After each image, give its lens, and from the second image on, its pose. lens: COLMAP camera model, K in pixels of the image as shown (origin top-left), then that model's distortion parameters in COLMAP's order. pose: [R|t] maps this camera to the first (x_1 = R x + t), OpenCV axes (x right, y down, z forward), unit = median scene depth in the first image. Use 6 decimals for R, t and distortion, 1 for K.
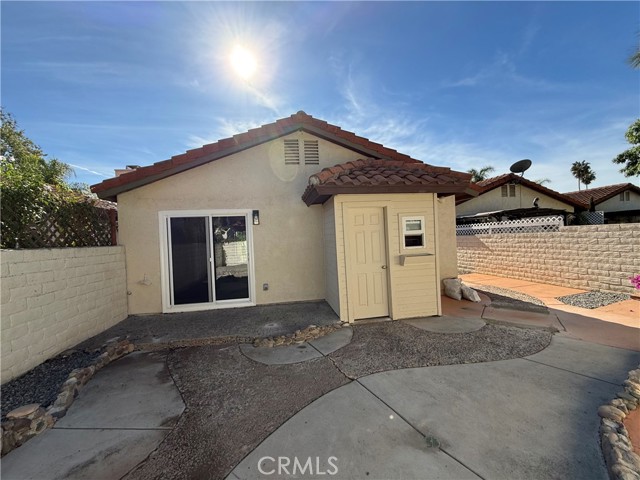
lens RADIAL K [[256.5, 0, 319.2], [0, 256.5, 240.6], [0, 0, 1]] dist [-0.000823, 0.000392]
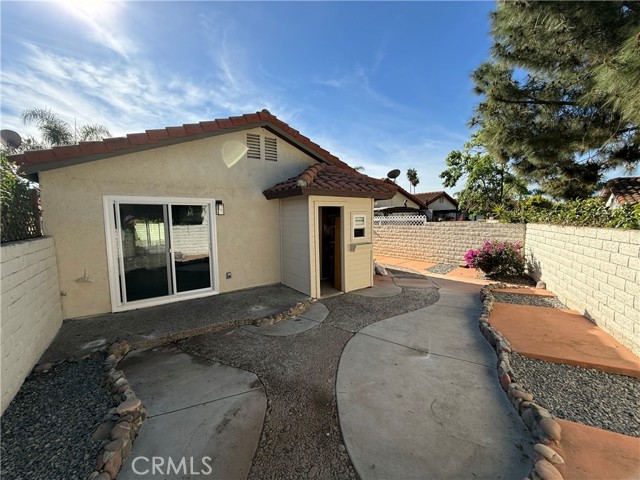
lens RADIAL K [[256.5, 0, 319.2], [0, 256.5, 239.3], [0, 0, 1]] dist [-0.000823, 0.000392]
pose [[0.893911, -0.006688, 0.448195, -0.432585], [-0.019040, 0.998420, 0.052874, -0.033044], [-0.447840, -0.055798, 0.892371, -0.103800]]
